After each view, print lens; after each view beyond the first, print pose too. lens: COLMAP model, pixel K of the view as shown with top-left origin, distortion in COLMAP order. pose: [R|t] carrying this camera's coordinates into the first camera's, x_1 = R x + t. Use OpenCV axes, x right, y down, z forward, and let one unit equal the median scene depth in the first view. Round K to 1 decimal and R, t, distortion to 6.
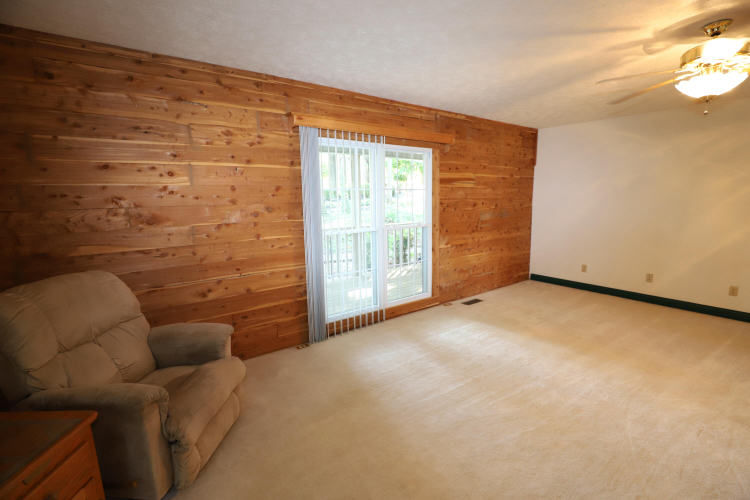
lens RADIAL K [[342.9, 0, 381.9], [0, 342.9, 250.8], [0, 0, 1]] dist [-0.028492, 0.003559]
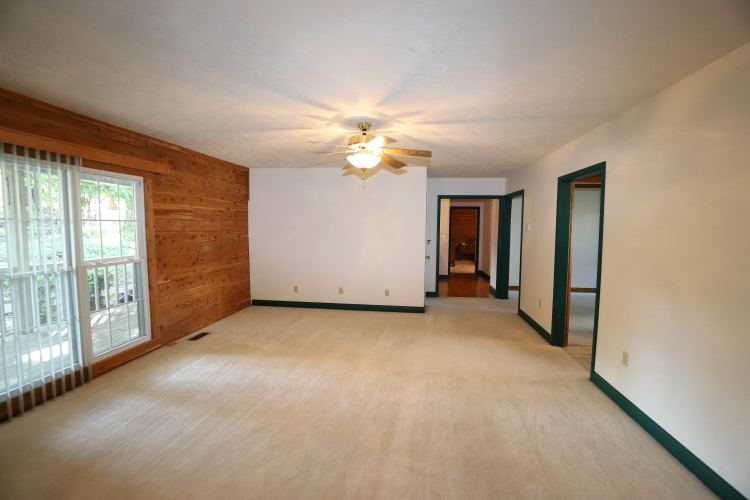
lens RADIAL K [[342.9, 0, 375.8], [0, 342.9, 253.3], [0, 0, 1]] dist [-0.028492, 0.003559]
pose [[0.702044, -0.038362, 0.711100, -0.066505], [0.092169, 0.995044, -0.037315, -0.003078], [-0.706144, 0.091738, 0.702100, -0.059877]]
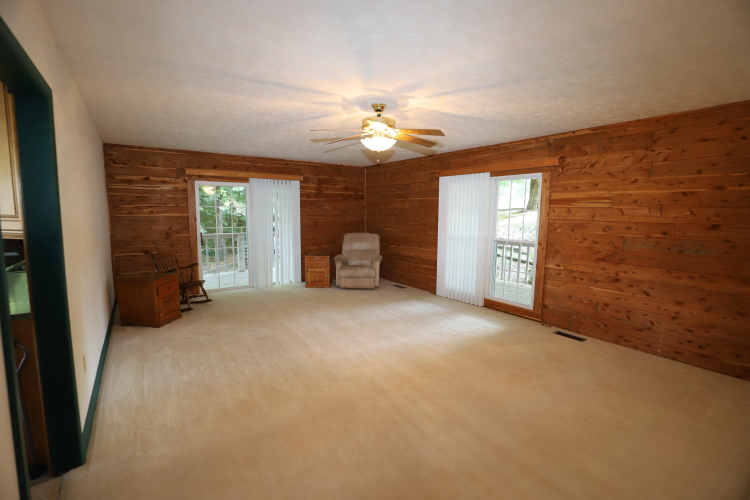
lens RADIAL K [[342.9, 0, 371.7], [0, 342.9, 242.3], [0, 0, 1]] dist [-0.028492, 0.003559]
pose [[-0.043866, 0.110066, -0.992956, 1.238125], [-0.158552, 0.980549, 0.115695, -0.119466], [0.986376, 0.162510, -0.025562, 0.523411]]
